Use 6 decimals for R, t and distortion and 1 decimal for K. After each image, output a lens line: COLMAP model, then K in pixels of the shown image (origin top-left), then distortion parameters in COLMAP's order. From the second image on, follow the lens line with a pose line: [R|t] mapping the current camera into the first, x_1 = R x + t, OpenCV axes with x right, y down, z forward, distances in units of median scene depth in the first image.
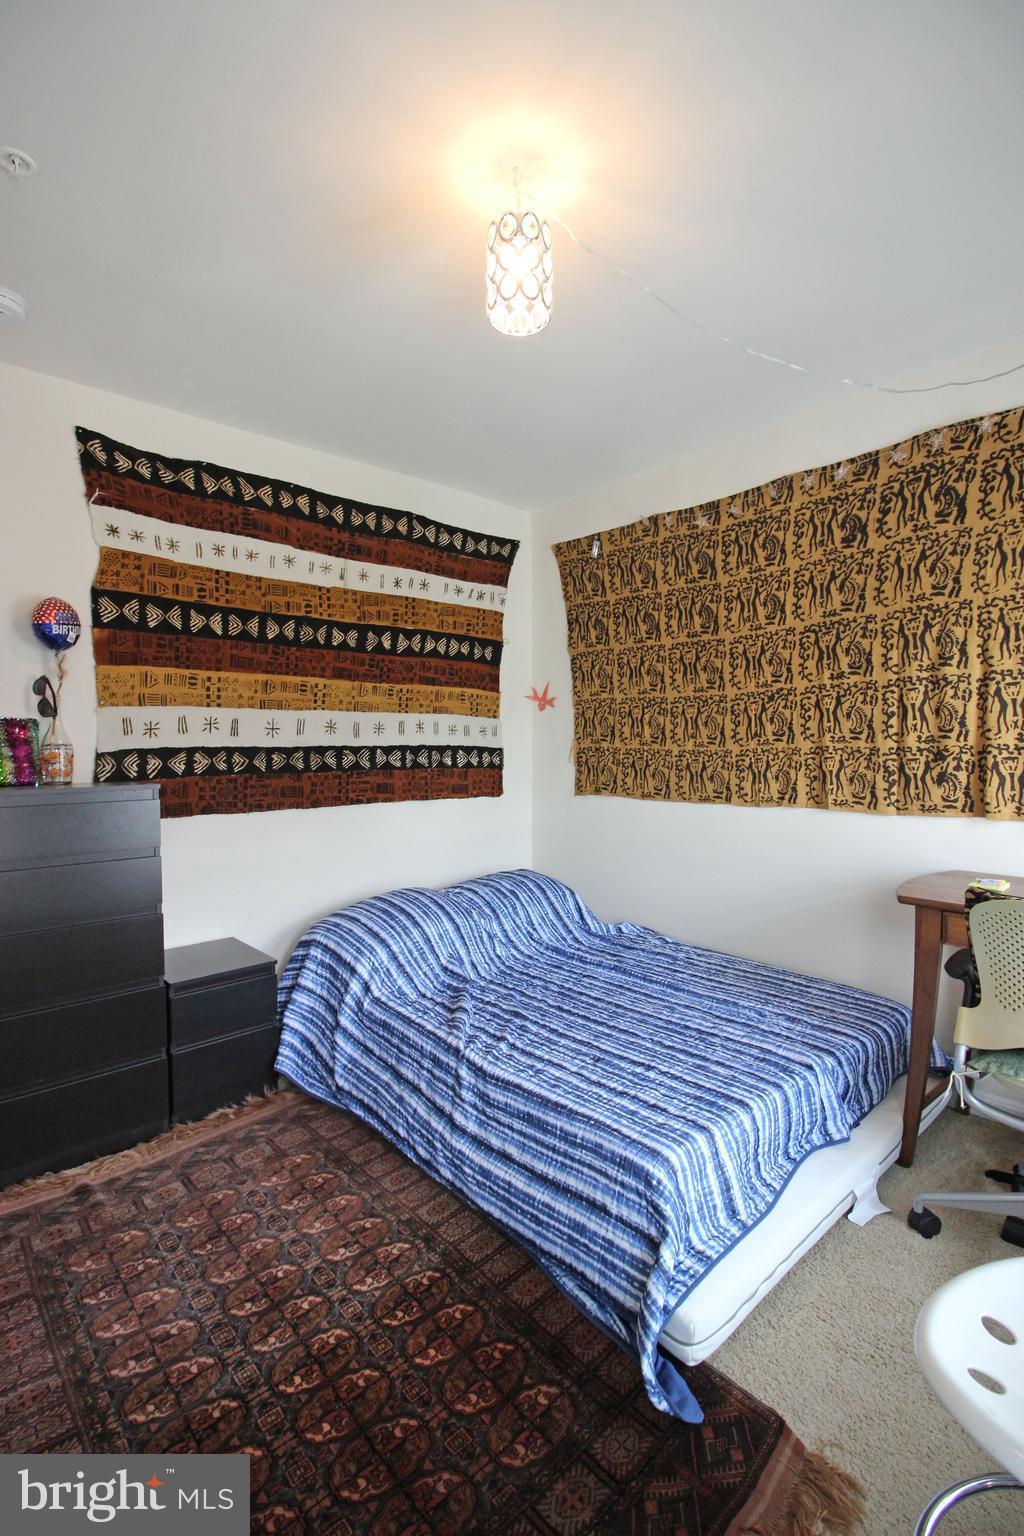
lens RADIAL K [[709.9, 0, 507.8], [0, 709.9, 762.6], [0, 0, 1]] dist [-0.002270, -0.000537]
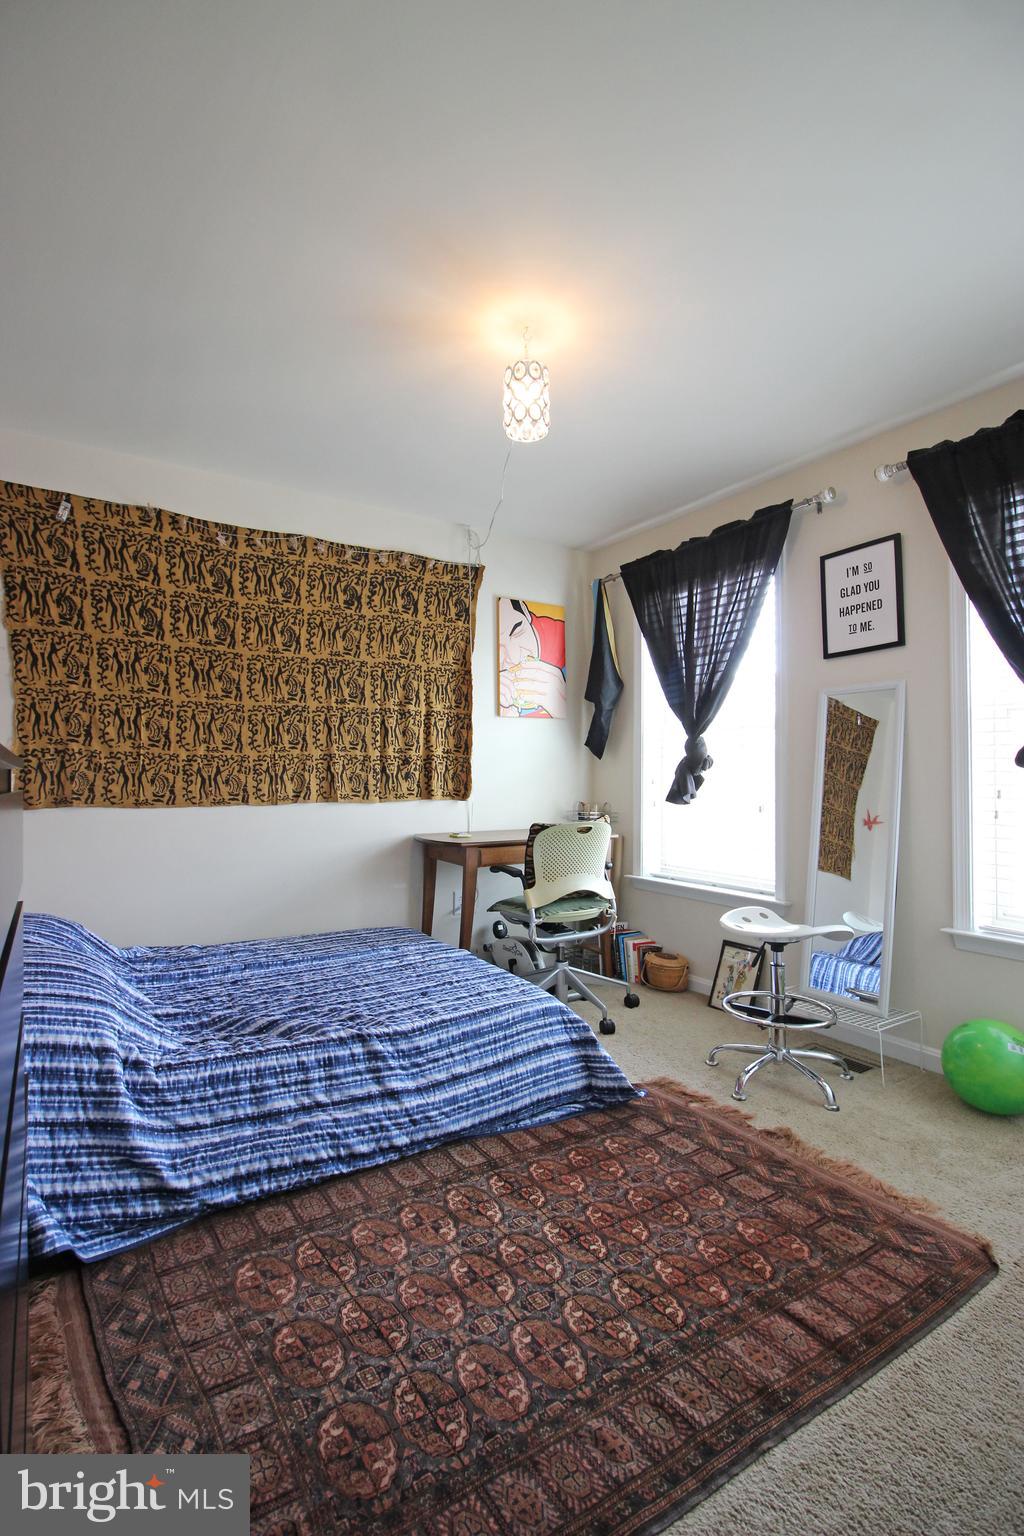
lens RADIAL K [[709.9, 0, 507.8], [0, 709.9, 762.6], [0, 0, 1]] dist [-0.002270, -0.000537]
pose [[0.162923, 0.033676, 0.986064, -0.817833], [0.027850, 0.998862, -0.038715, 0.054739], [-0.986246, 0.033769, 0.161799, 0.492854]]
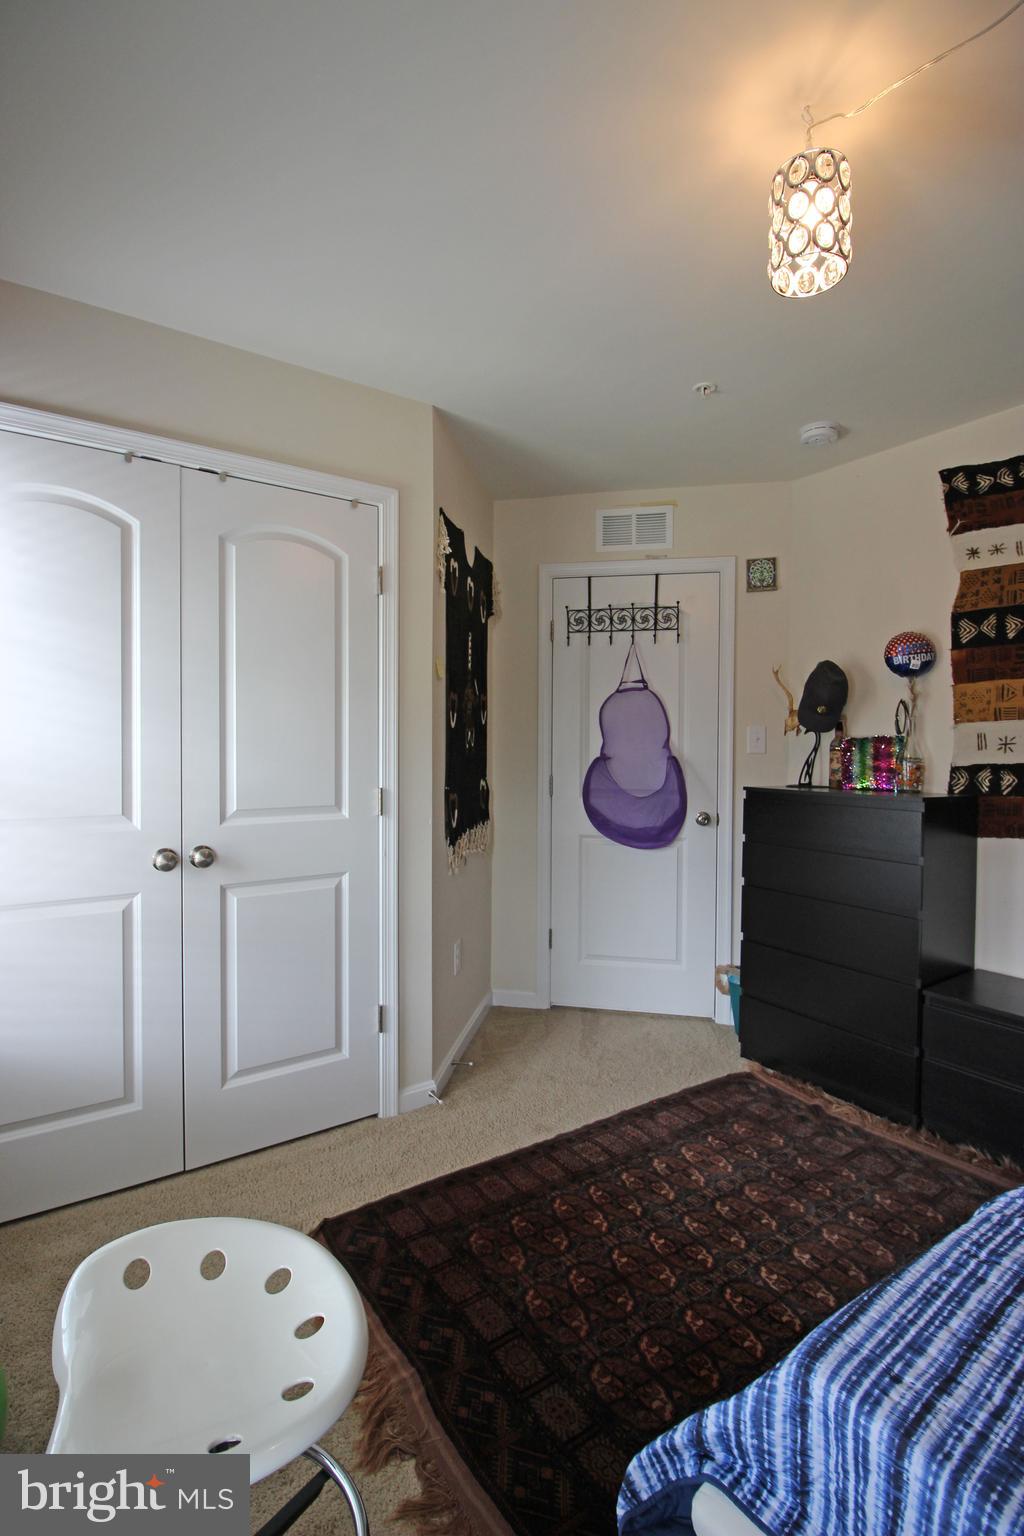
lens RADIAL K [[705.1, 0, 514.4], [0, 705.1, 772.2], [0, 0, 1]] dist [-0.002689, -0.000319]
pose [[-0.108657, 0.038773, -0.993323, 0.545761], [-0.034110, 0.998505, 0.042707, -0.028056], [0.993494, 0.038522, -0.107172, 0.452539]]
